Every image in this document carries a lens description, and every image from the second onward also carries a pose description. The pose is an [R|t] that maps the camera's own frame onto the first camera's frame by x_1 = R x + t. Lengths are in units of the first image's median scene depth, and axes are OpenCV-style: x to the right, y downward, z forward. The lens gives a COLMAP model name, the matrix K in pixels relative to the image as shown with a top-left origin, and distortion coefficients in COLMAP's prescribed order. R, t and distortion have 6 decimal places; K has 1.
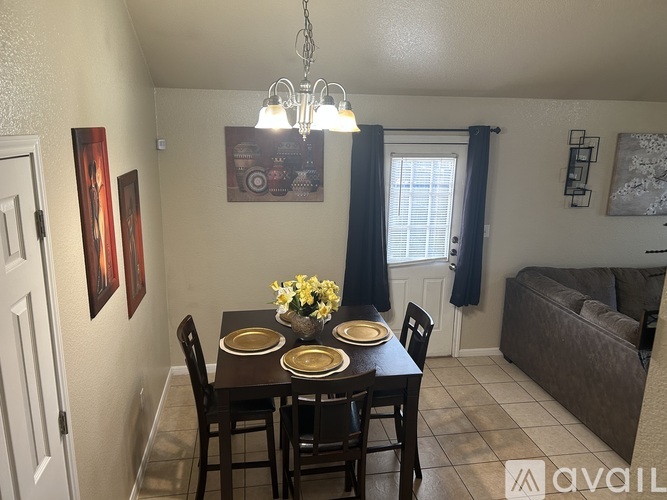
lens RADIAL K [[496.6, 0, 333.5], [0, 496.6, 250.0], [0, 0, 1]] dist [0.037513, -0.006737]
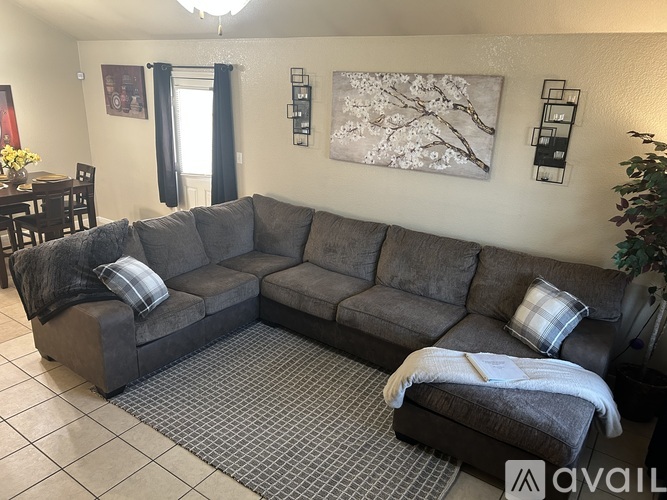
lens RADIAL K [[496.6, 0, 333.5], [0, 496.6, 250.0], [0, 0, 1]] dist [0.037513, -0.006737]
pose [[0.705579, 0.230628, -0.670051, 1.270204], [-0.194591, 0.972266, 0.129740, -0.023081], [0.681390, 0.038844, 0.730889, 0.308867]]
